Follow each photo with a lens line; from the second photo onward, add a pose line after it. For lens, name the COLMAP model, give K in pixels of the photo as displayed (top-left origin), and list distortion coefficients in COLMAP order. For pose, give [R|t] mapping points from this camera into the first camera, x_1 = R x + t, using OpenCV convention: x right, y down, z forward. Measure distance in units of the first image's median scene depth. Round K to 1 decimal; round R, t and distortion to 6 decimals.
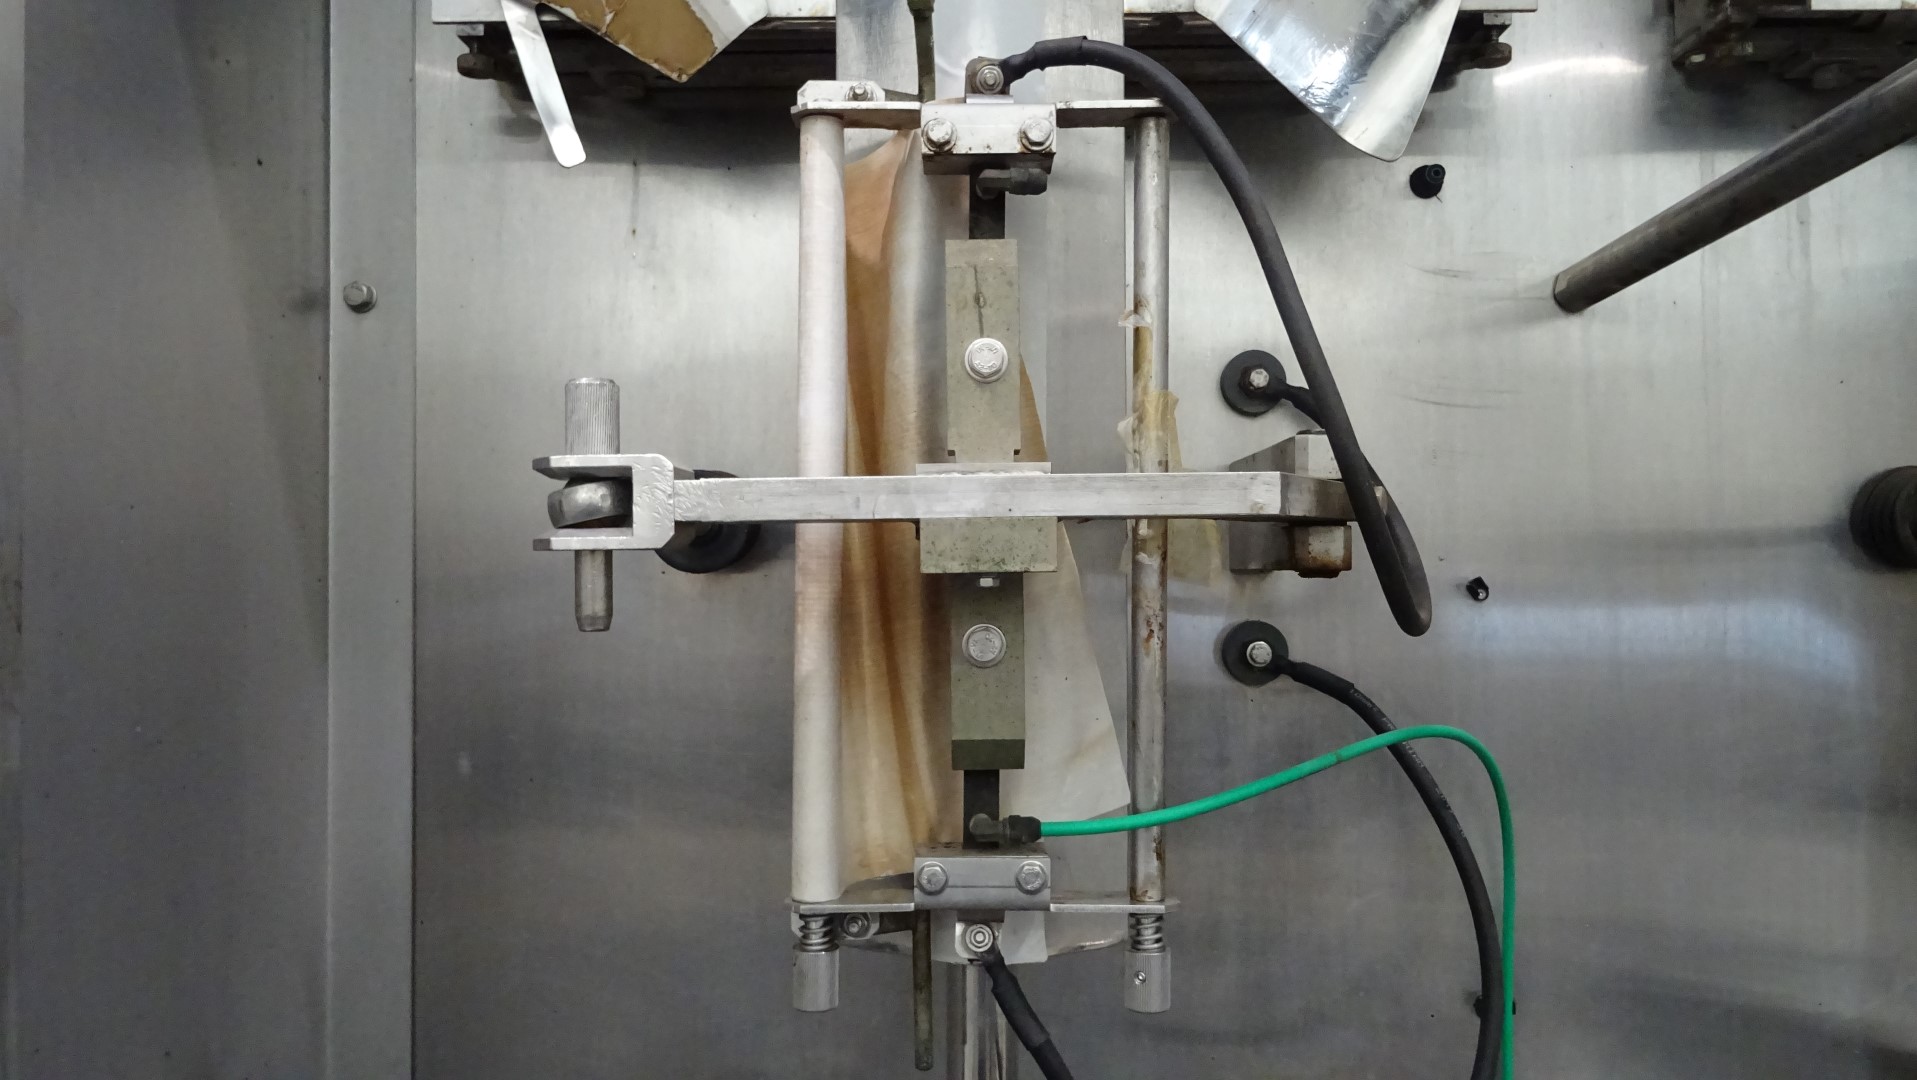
lens RADIAL K [[1380.0, 0, 962.3], [0, 1380.0, 547.1], [0, 0, 1]] dist [0.002679, 0.001086]
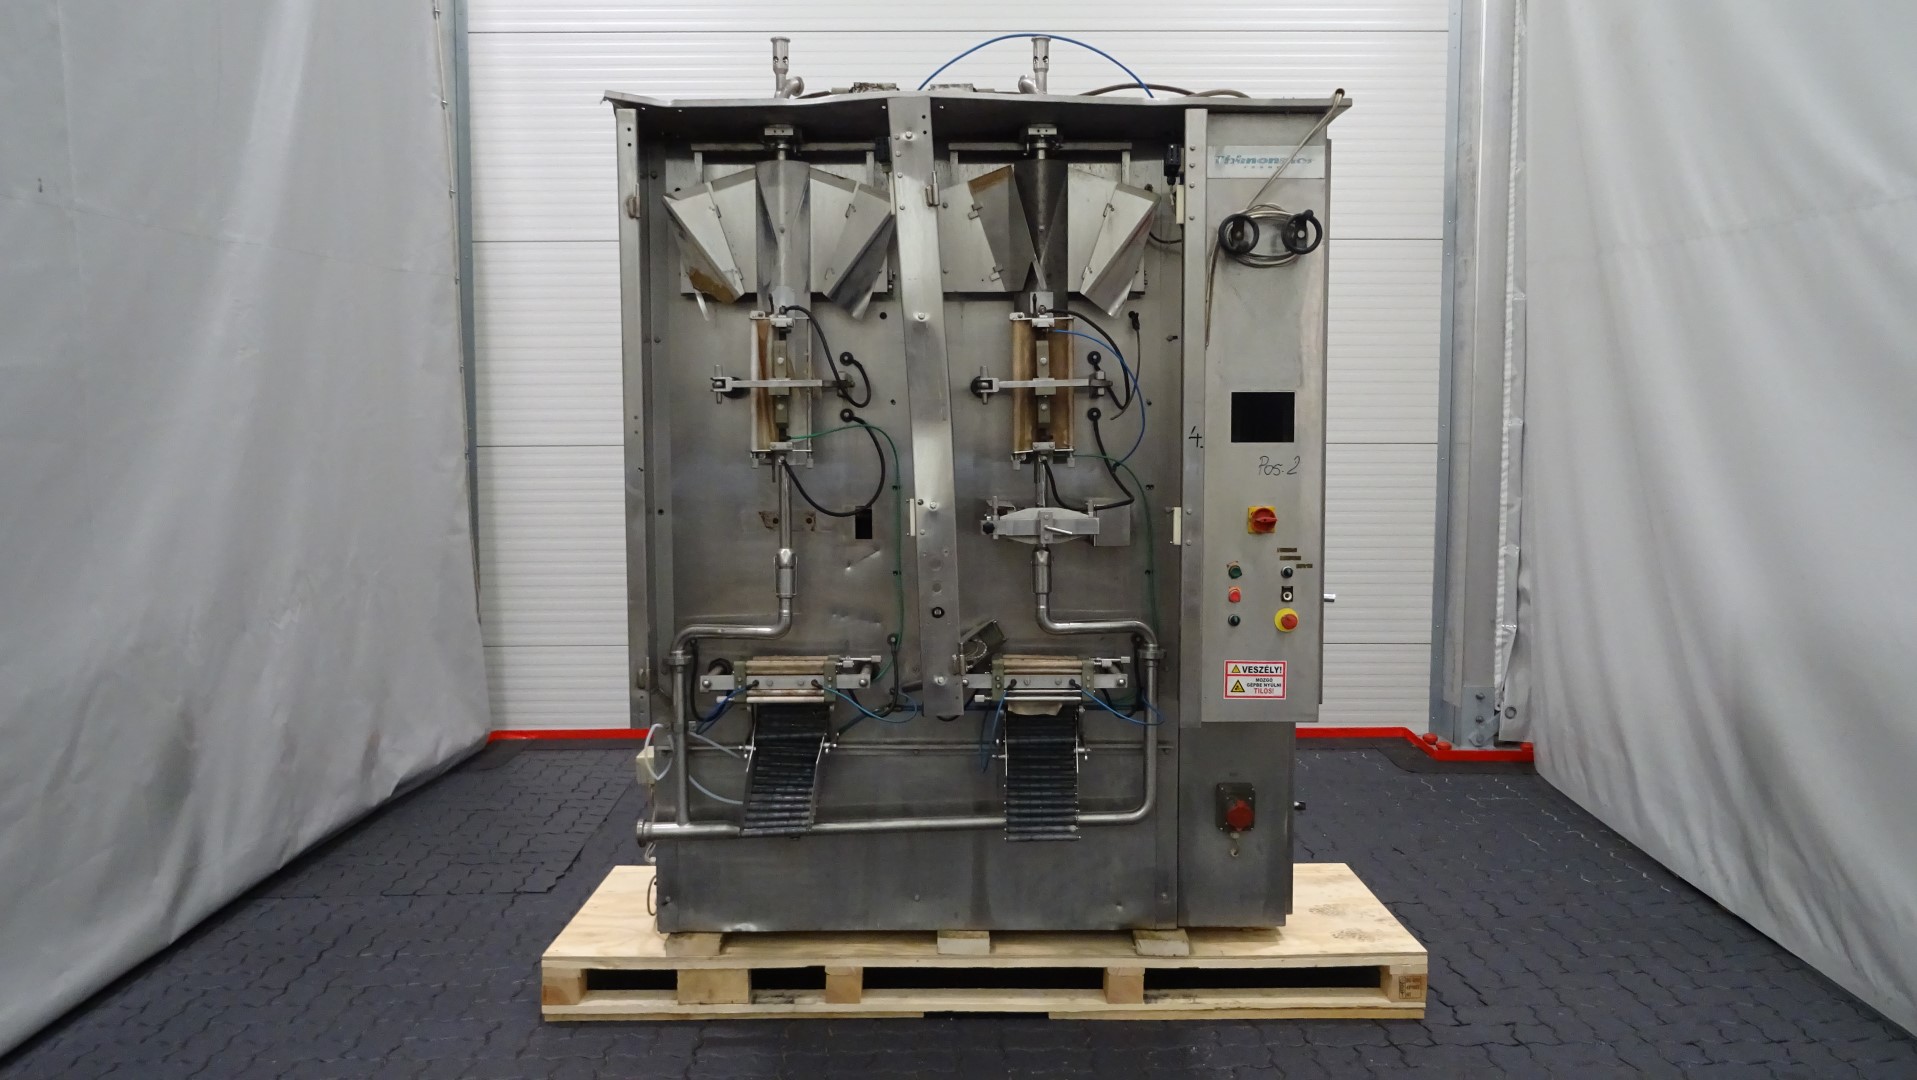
lens RADIAL K [[1380.0, 0, 960.7], [0, 1380.0, 528.7], [0, 0, 1]] dist [0.002679, 0.001086]
pose [[0.999715, -0.003396, 0.023616, 0.653406], [0.001625, 0.997212, 0.074606, 0.148497], [-0.023803, -0.074547, 0.996933, -5.086197]]
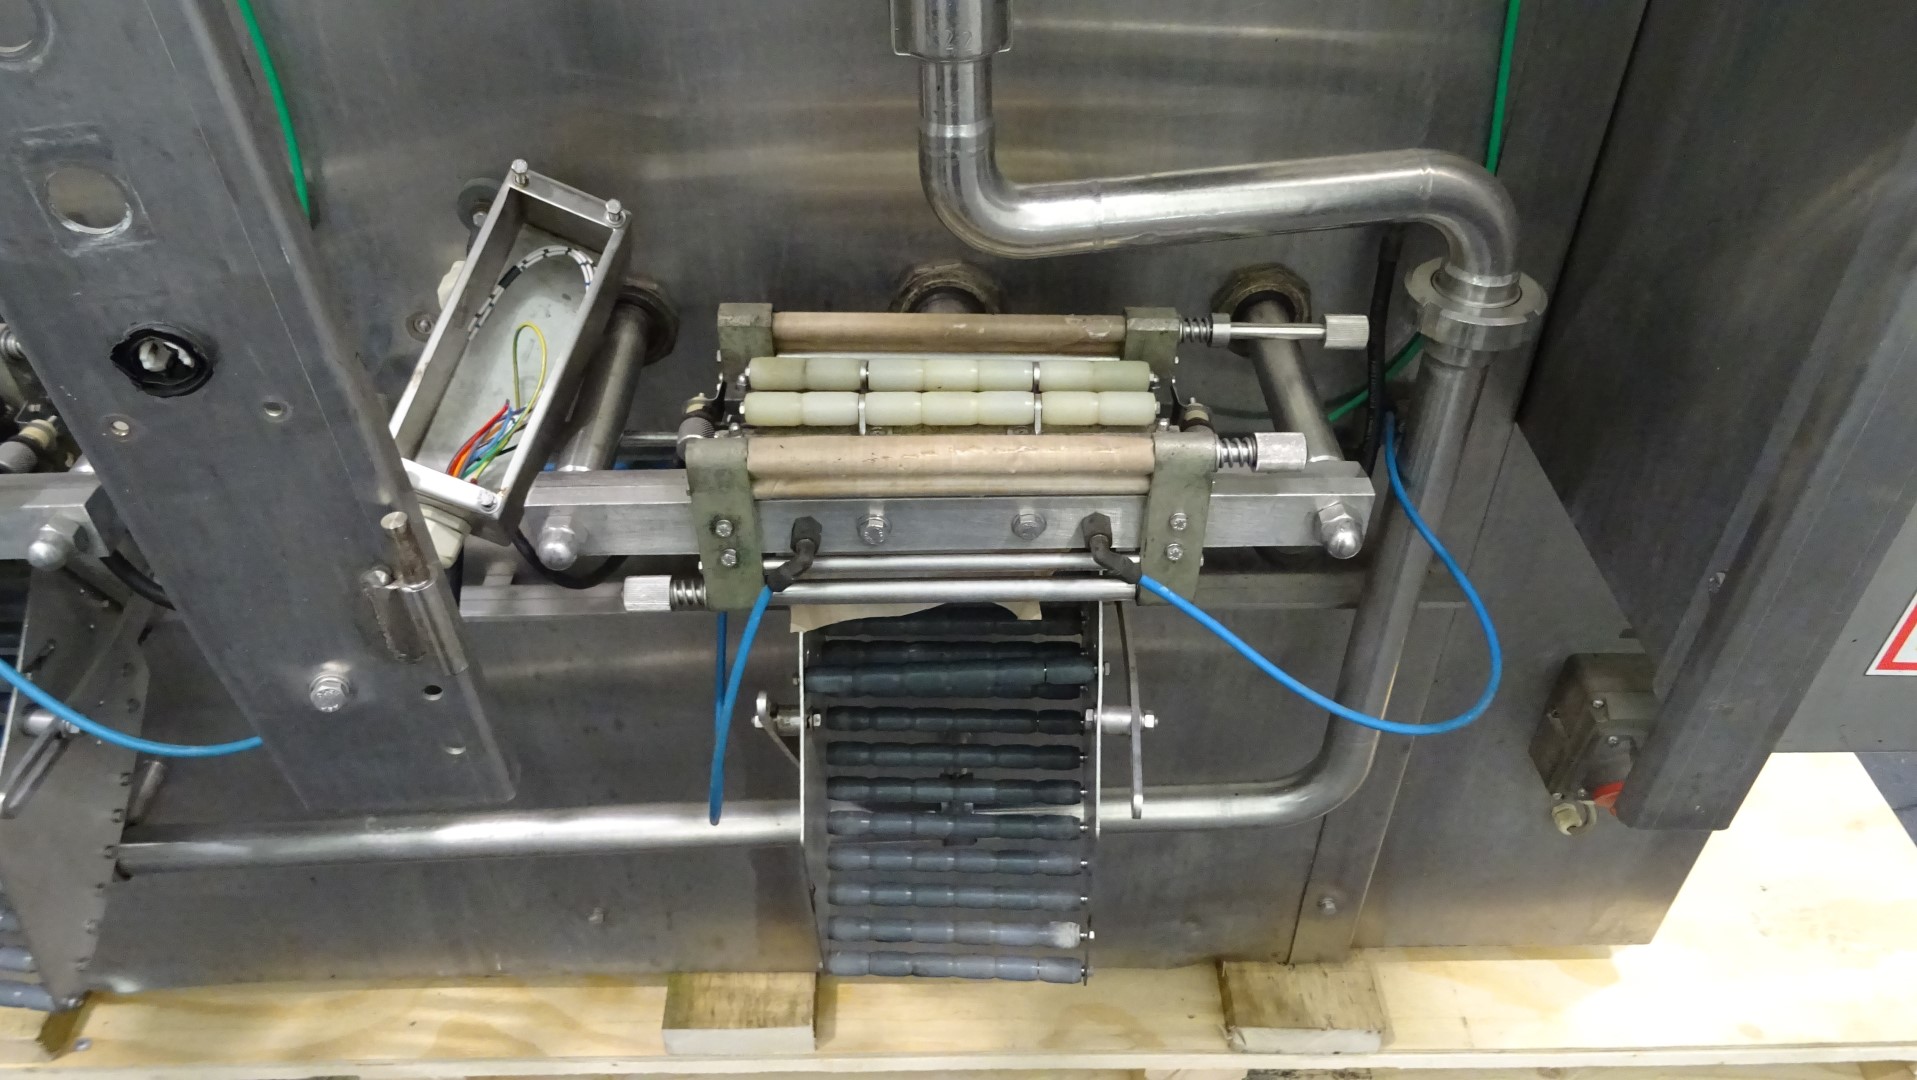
lens RADIAL K [[1380.0, 0, 963.3], [0, 1380.0, 541.8], [0, 0, 1]] dist [0.002679, 0.001086]
pose [[0.999172, -0.026053, 0.031255, 1.128258], [-0.000529, 0.759761, 0.650202, 0.487193], [-0.040686, -0.649680, 0.759118, -0.008352]]
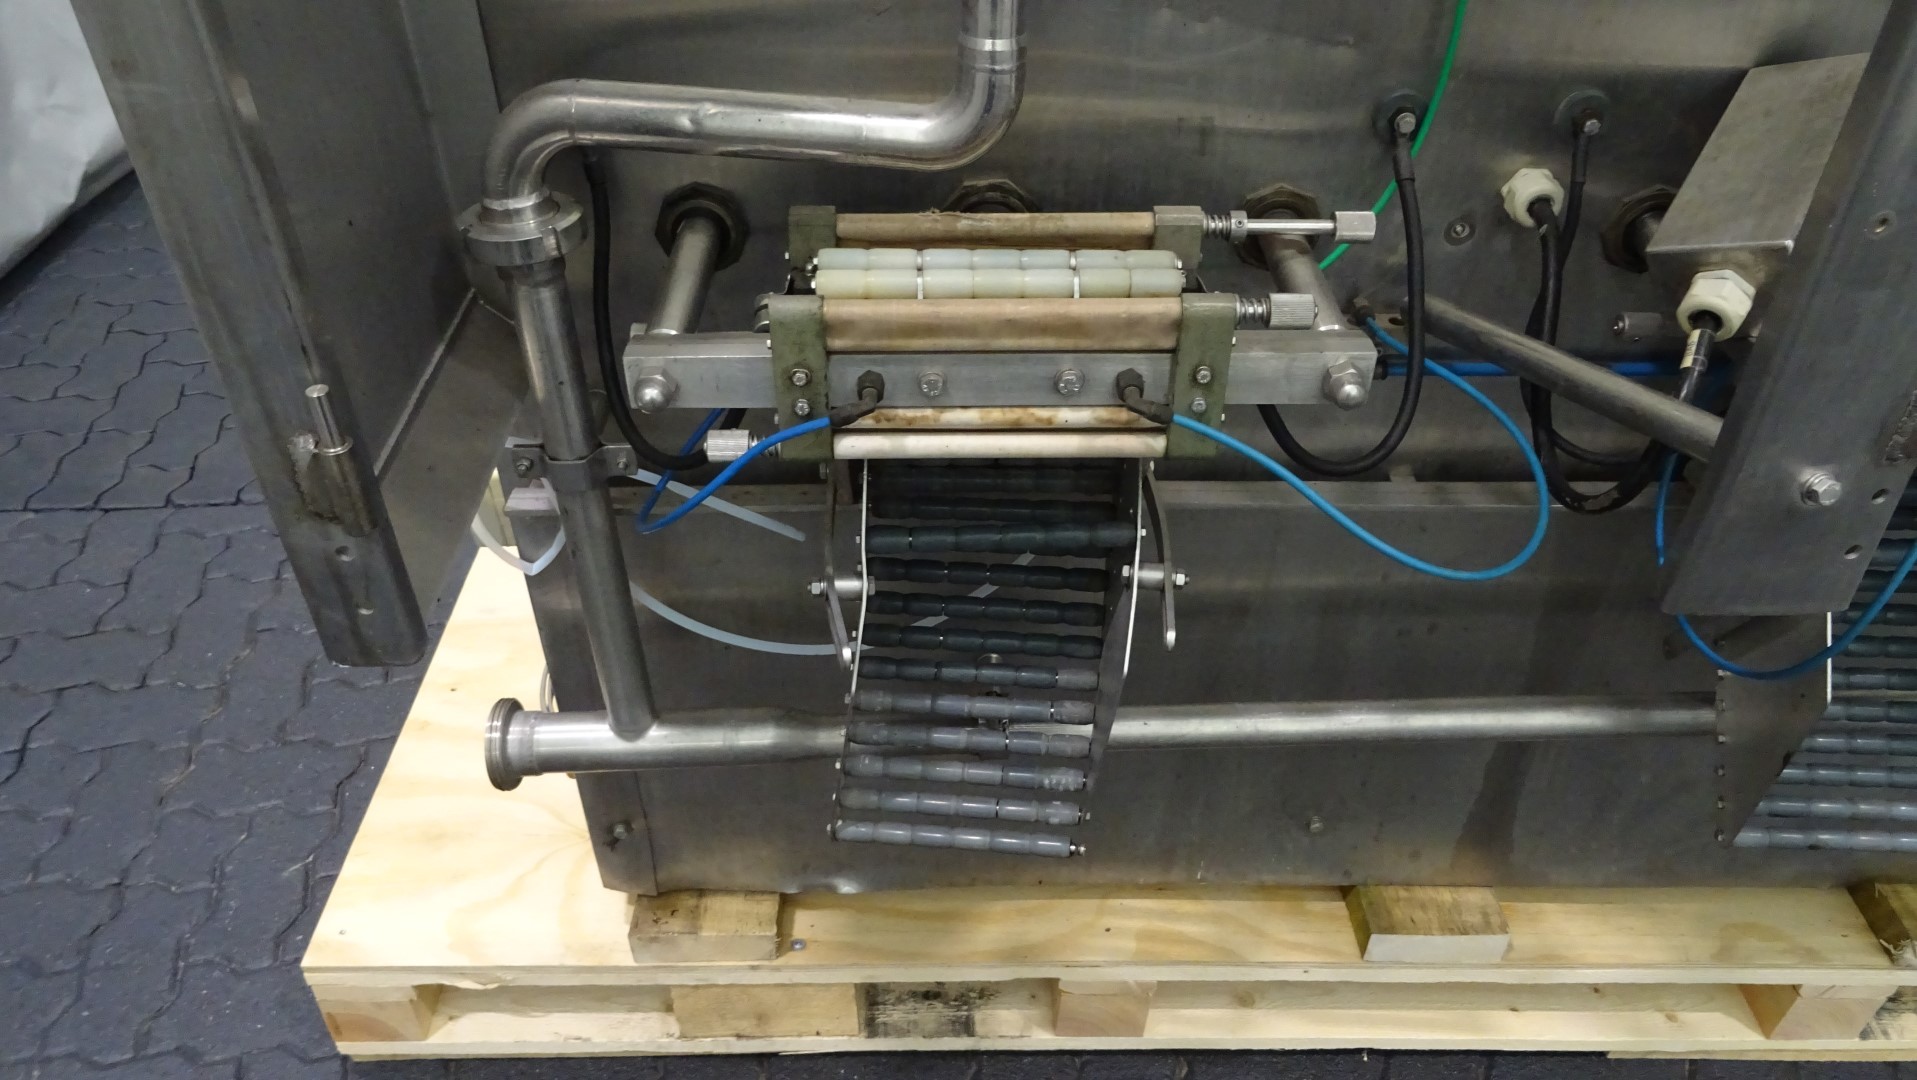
lens RADIAL K [[1380.0, 0, 951.7], [0, 1380.0, 546.3], [0, 0, 1]] dist [0.002679, 0.001086]
pose [[0.999722, -0.014191, 0.018844, -0.058909], [-0.000900, 0.775295, 0.631599, 0.537427], [-0.023573, -0.631440, 0.775066, -0.196245]]
